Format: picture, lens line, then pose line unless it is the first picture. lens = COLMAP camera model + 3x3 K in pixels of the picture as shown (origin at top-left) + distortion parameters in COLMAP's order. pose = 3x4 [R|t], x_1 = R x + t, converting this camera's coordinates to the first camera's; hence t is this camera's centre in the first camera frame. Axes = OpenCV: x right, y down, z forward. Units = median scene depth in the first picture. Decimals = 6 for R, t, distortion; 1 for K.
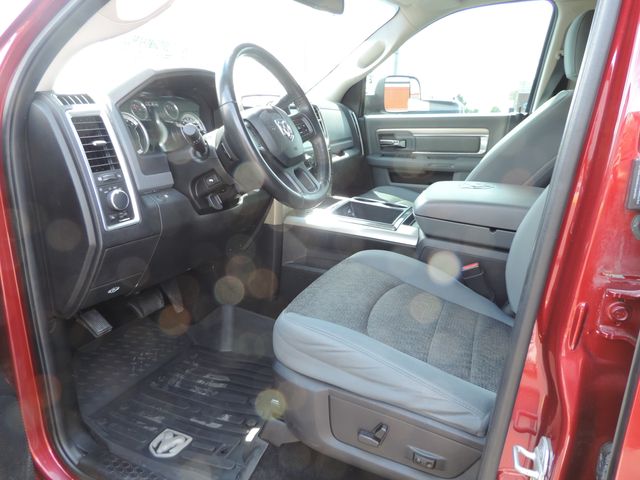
lens RADIAL K [[455.5, 0, 320.0], [0, 455.5, 240.0], [0, 0, 1]] dist [-0.005345, 0.000442]
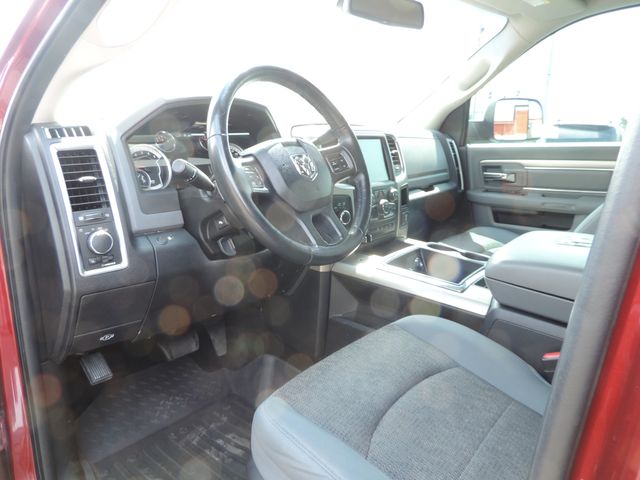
lens RADIAL K [[455.5, 0, 320.0], [0, 455.5, 240.0], [0, 0, 1]] dist [-0.005345, 0.000442]
pose [[0.957920, 0.064062, -0.279794, 0.162035], [-0.078352, 0.996116, -0.040176, -0.067232], [0.276134, 0.060408, 0.959219, 0.194507]]
